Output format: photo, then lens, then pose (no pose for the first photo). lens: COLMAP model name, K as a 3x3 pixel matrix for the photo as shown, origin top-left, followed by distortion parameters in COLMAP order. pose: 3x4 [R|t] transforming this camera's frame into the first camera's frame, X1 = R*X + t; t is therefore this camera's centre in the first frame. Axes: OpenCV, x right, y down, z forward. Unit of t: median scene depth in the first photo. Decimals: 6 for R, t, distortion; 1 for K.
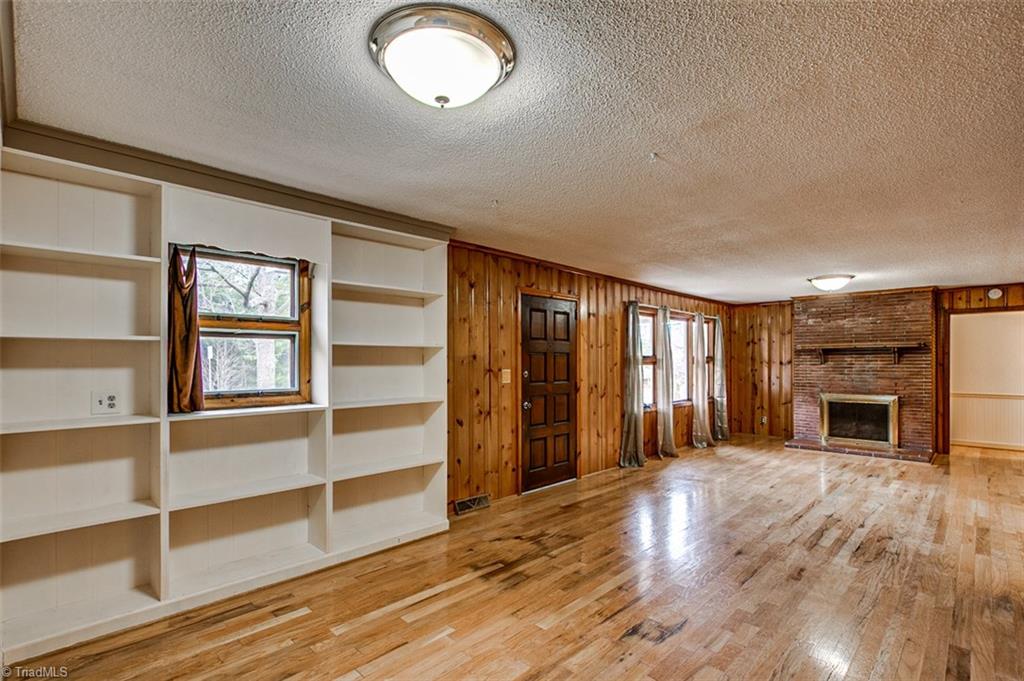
lens RADIAL K [[485.2, 0, 512.4], [0, 485.2, 359.8], [0, 0, 1]] dist [-0.001111, -0.000163]
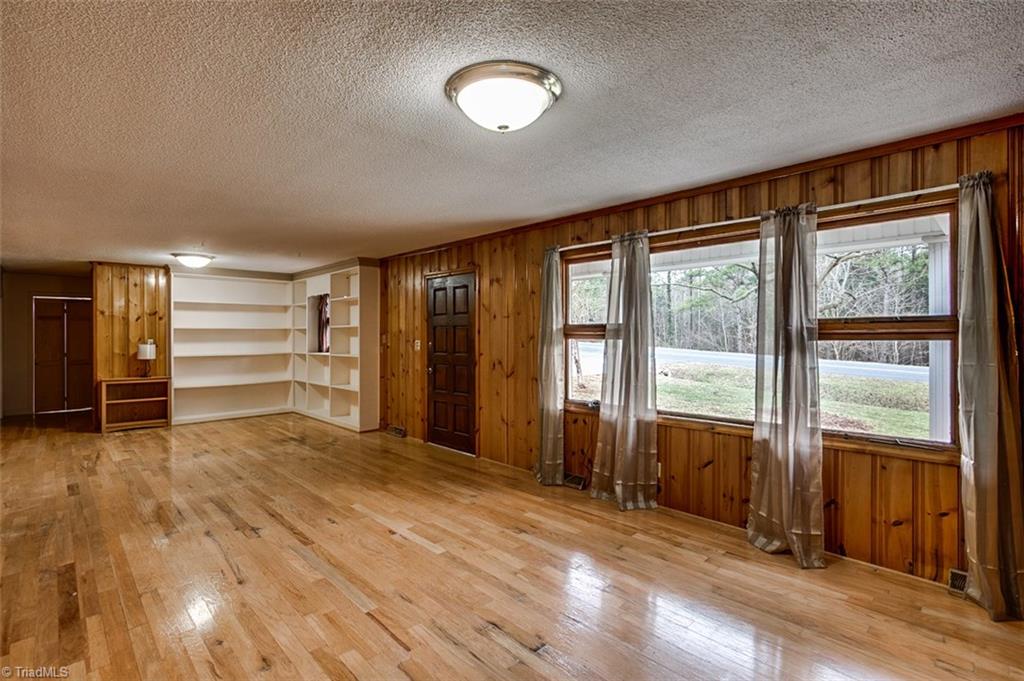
lens RADIAL K [[467.8, 0, 490.7], [0, 467.8, 340.7], [0, 0, 1]] dist [-0.001595, -0.000452]
pose [[-0.044201, 0.012536, -0.998944, 1.020047], [0.005923, 0.999907, 0.012286, 0.004988], [0.999005, -0.005374, -0.044271, 1.038318]]
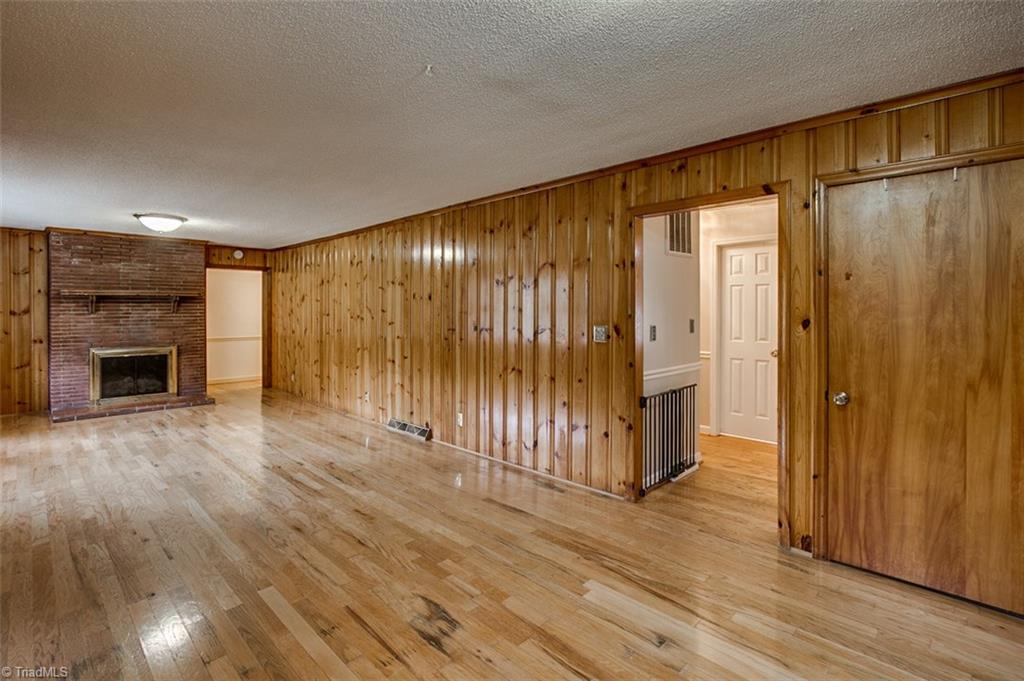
lens RADIAL K [[489.7, 0, 496.5], [0, 489.7, 309.5], [0, 0, 1]] dist [0.001762, 0.000648]
pose [[0.025620, -0.000261, 0.999672, -0.244192], [-0.002566, 0.999997, 0.000327, -0.000807], [-0.999668, -0.002574, 0.025619, 0.367973]]
